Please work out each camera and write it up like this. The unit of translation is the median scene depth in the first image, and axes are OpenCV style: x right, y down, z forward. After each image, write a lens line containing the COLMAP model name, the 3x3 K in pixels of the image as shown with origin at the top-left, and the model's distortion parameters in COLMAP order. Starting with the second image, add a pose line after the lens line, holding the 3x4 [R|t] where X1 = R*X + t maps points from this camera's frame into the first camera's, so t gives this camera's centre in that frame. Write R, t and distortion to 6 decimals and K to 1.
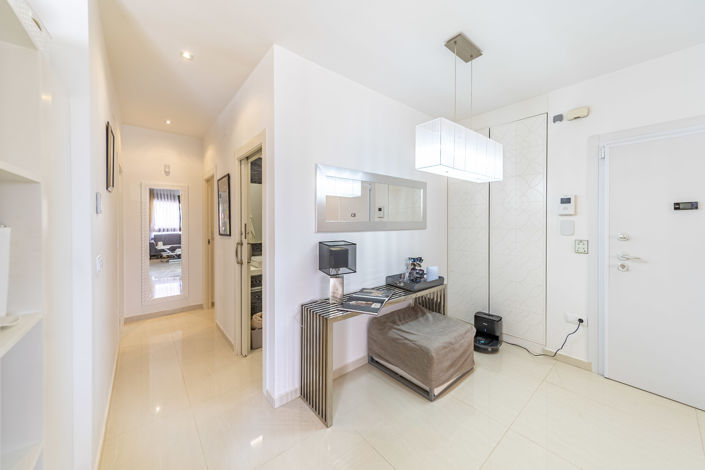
lens RADIAL K [[254.2, 0, 352.2], [0, 254.2, 223.2], [0, 0, 1]] dist [0.011442, 0.000023]
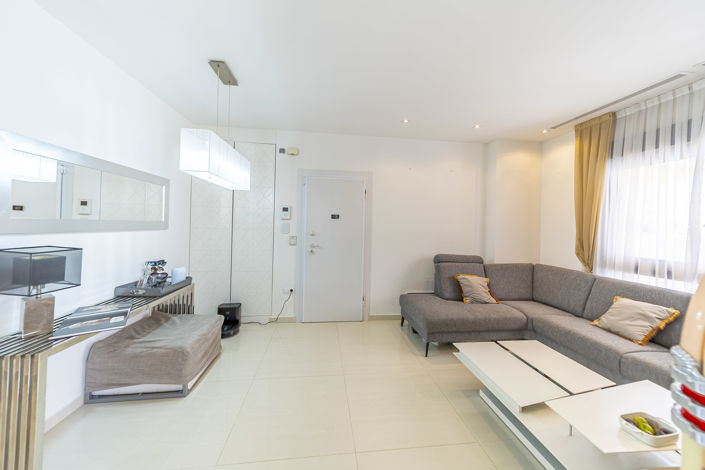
lens RADIAL K [[254.2, 0, 352.2], [0, 254.2, 223.2], [0, 0, 1]] dist [0.011442, 0.000023]
pose [[0.545755, 0.017572, 0.837760, -0.159688], [-0.015752, 0.999819, -0.010709, -0.000239], [-0.837797, -0.007352, 0.545933, -0.095694]]
